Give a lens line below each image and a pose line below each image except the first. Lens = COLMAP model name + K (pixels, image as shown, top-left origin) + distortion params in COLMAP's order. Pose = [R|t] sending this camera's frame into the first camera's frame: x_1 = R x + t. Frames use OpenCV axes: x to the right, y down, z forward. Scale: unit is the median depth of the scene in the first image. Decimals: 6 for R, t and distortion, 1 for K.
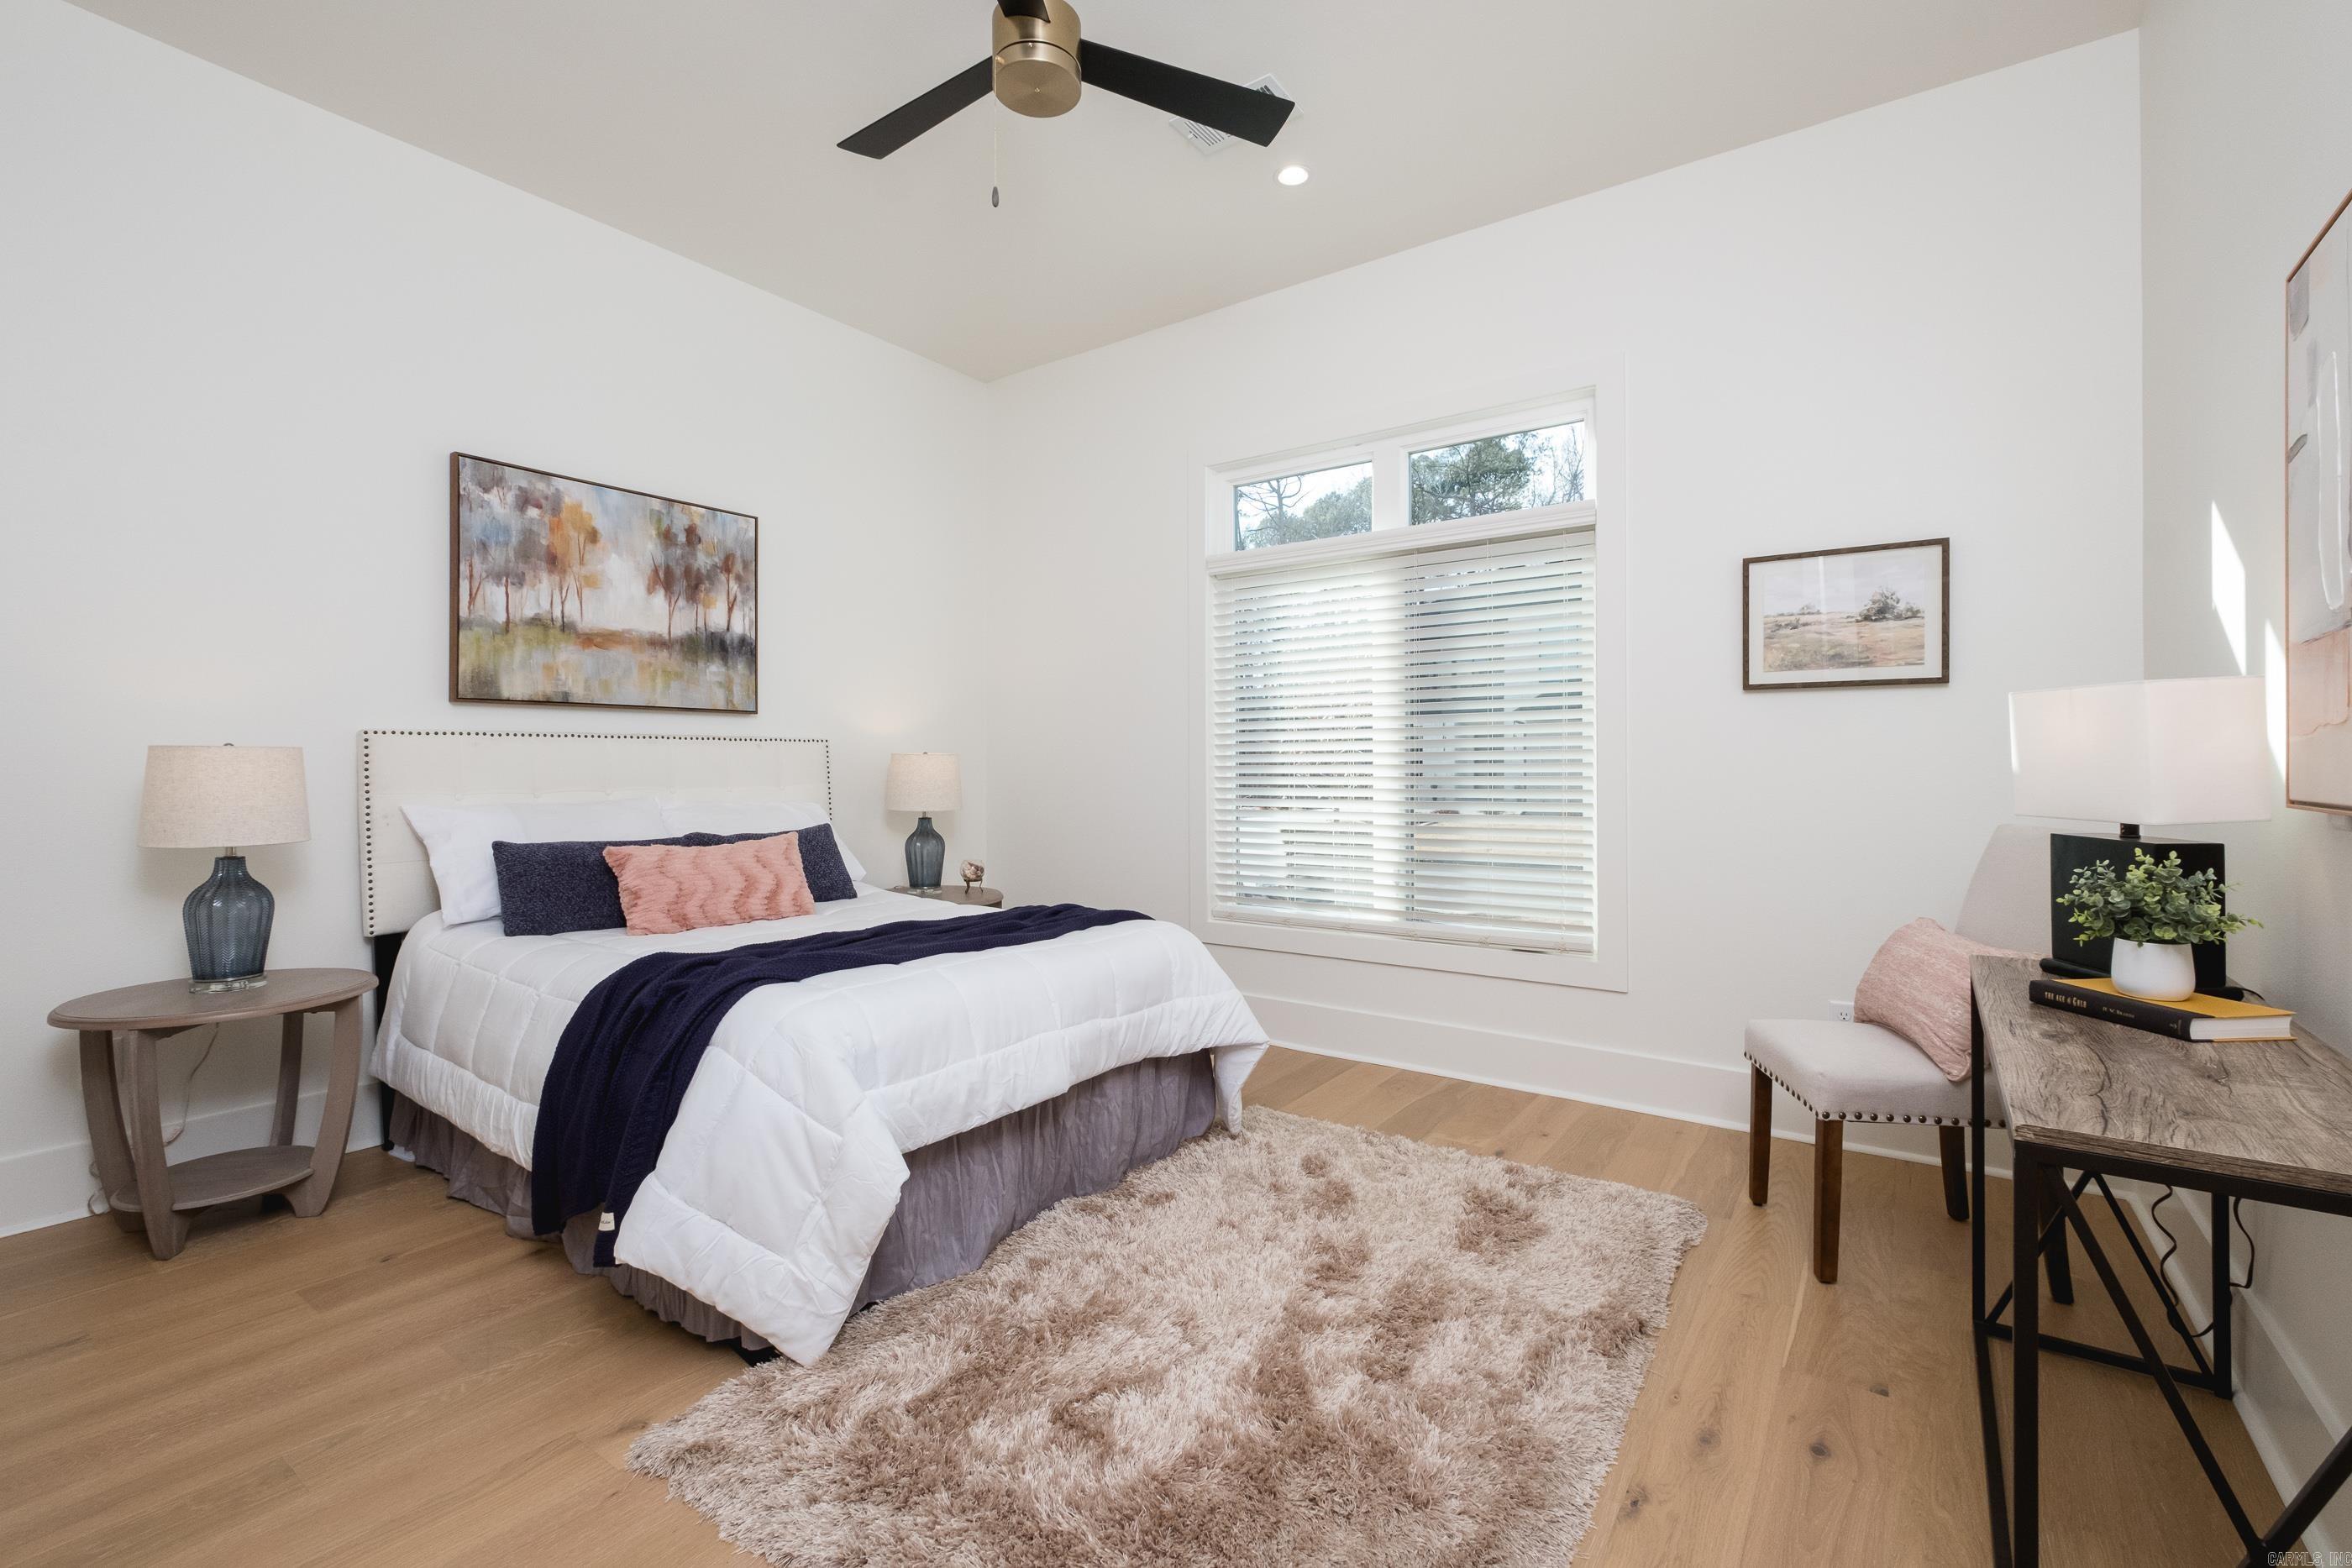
lens RADIAL K [[1019.0, 0, 1181.8], [0, 1019.0, 773.2], [0, 0, 1]] dist [0.005267, -0.005123]
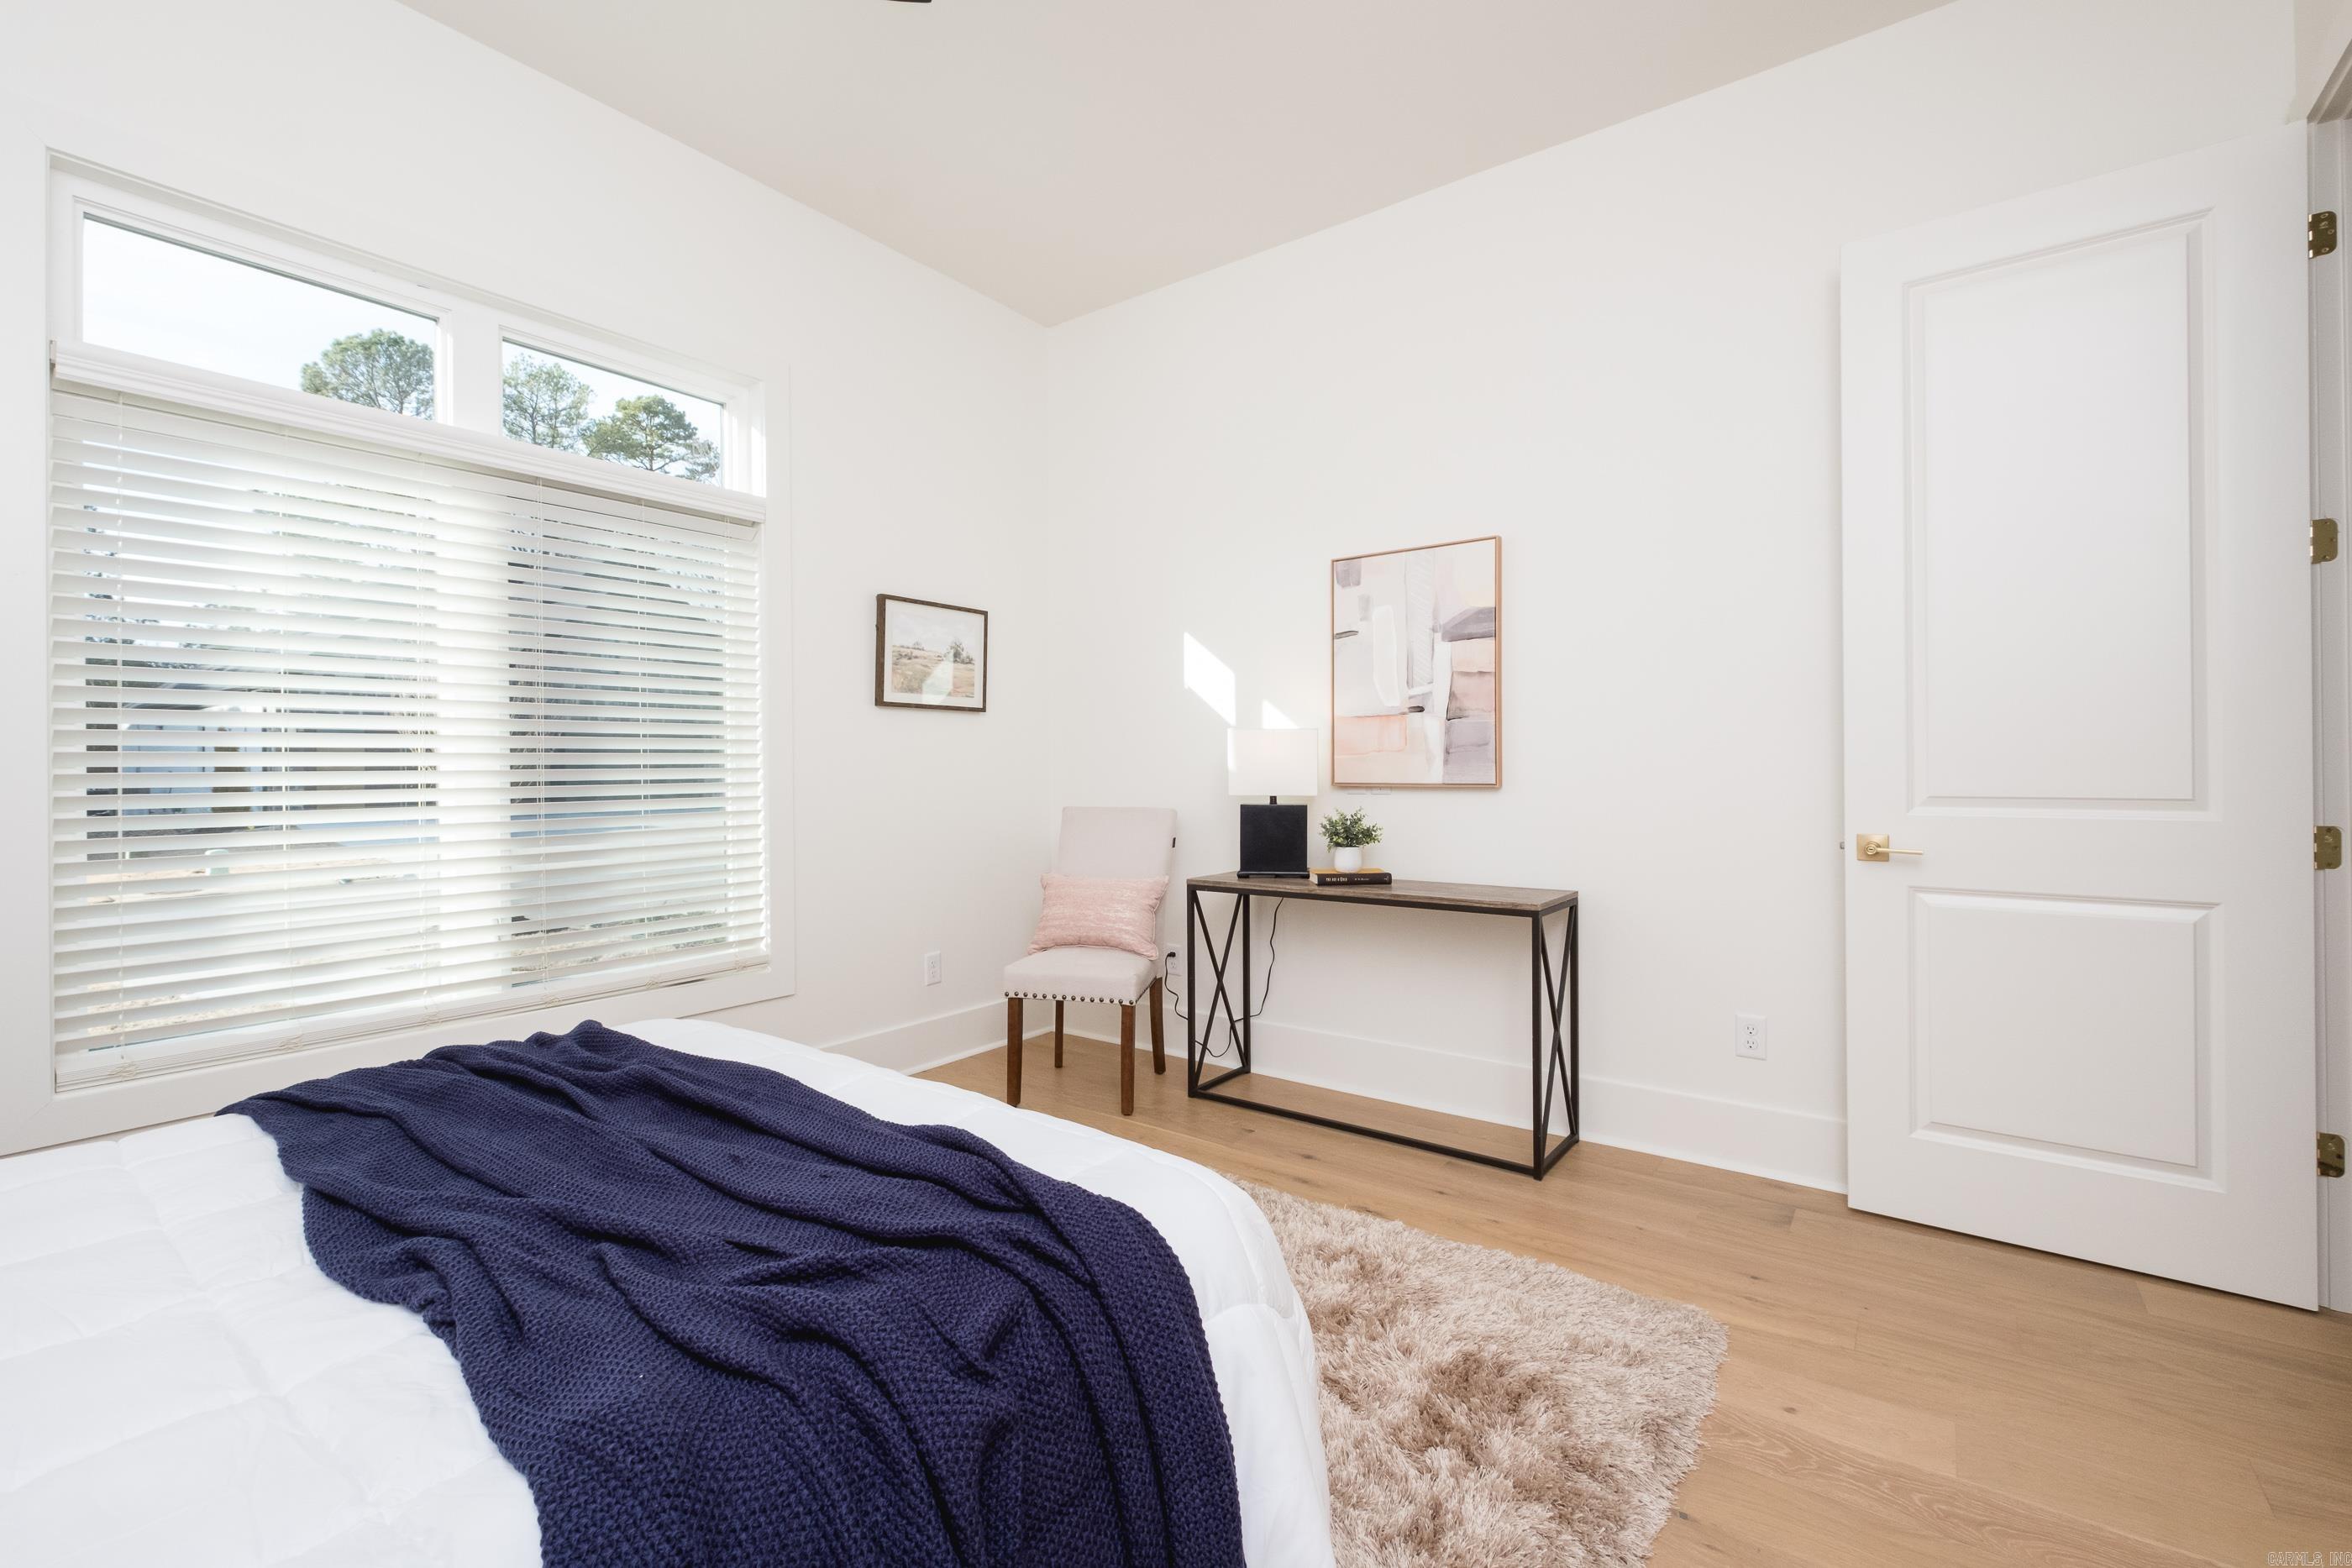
lens RADIAL K [[1019.0, 0, 1180.2], [0, 1019.0, 770.1], [0, 0, 1]] dist [0.005267, -0.005123]
pose [[0.013295, -0.000829, 0.999911, -0.632212], [0.013252, 0.999912, 0.000652, -0.004221], [-0.999824, 0.013242, 0.013304, 0.661701]]
